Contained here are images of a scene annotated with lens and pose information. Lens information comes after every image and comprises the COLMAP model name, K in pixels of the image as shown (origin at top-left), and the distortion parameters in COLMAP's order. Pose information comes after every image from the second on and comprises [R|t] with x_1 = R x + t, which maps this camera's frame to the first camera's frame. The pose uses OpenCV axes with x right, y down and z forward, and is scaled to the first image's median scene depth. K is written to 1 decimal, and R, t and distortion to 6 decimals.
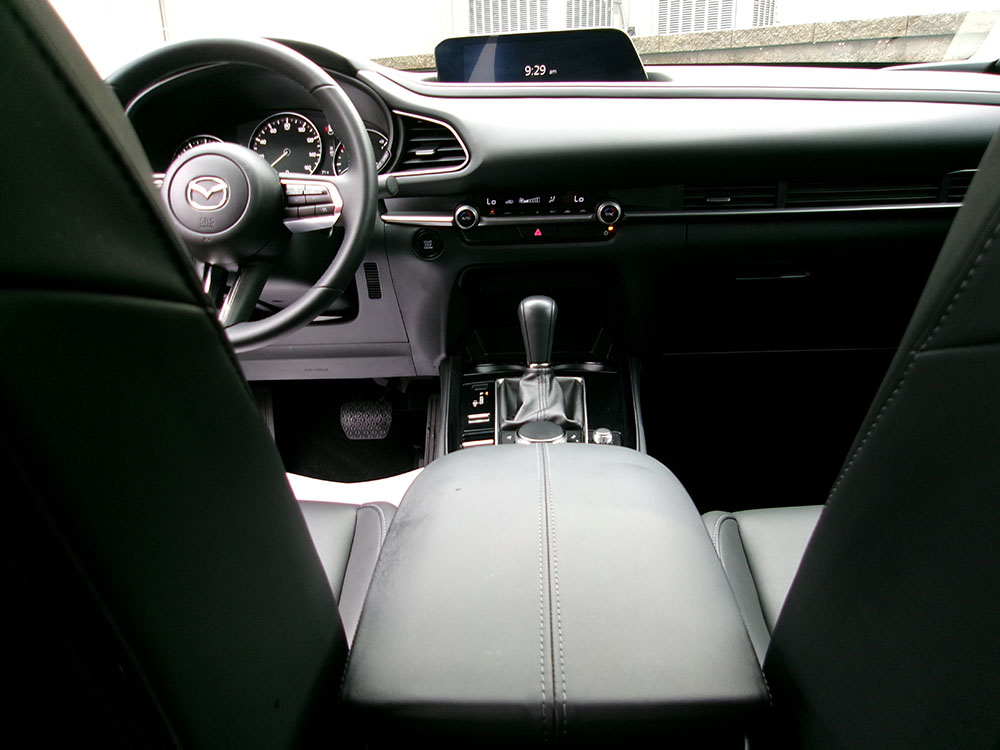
lens RADIAL K [[768.6, 0, 500.0], [0, 768.6, 375.0], [0, 0, 1]] dist [-0.028824, 0.047520]
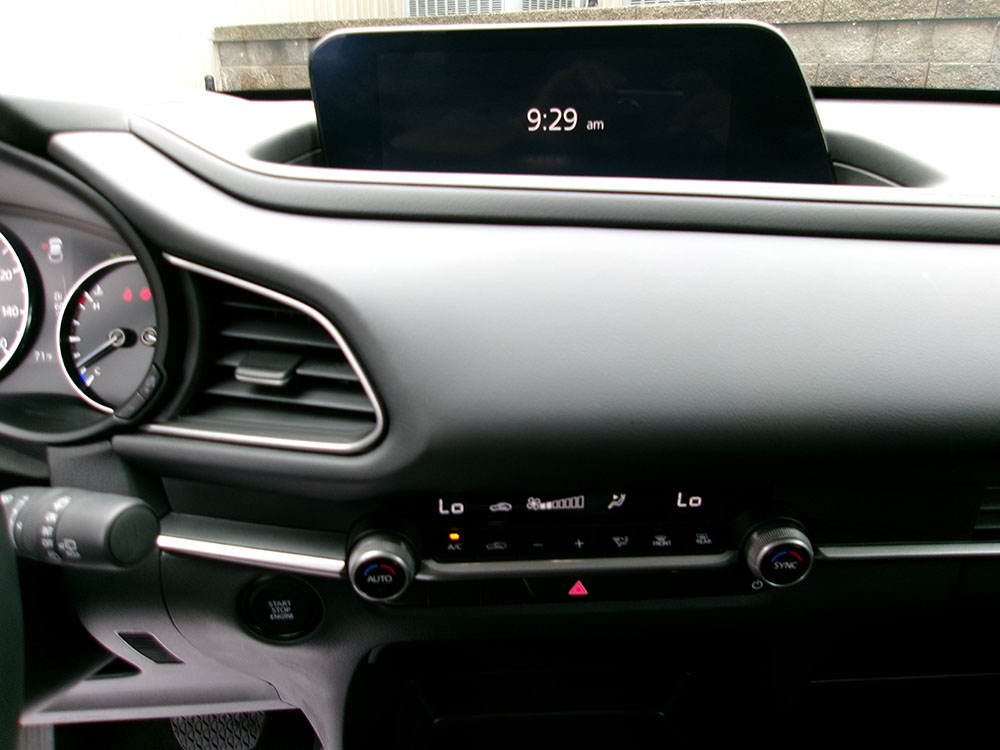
lens RADIAL K [[768.6, 0, 500.0], [0, 768.6, 375.0], [0, 0, 1]] dist [-0.028824, 0.047520]
pose [[0.996965, -0.004094, 0.077745, -0.015292], [0.000810, 0.999108, 0.042221, -0.286193], [-0.077849, -0.042030, 0.996079, 0.602533]]
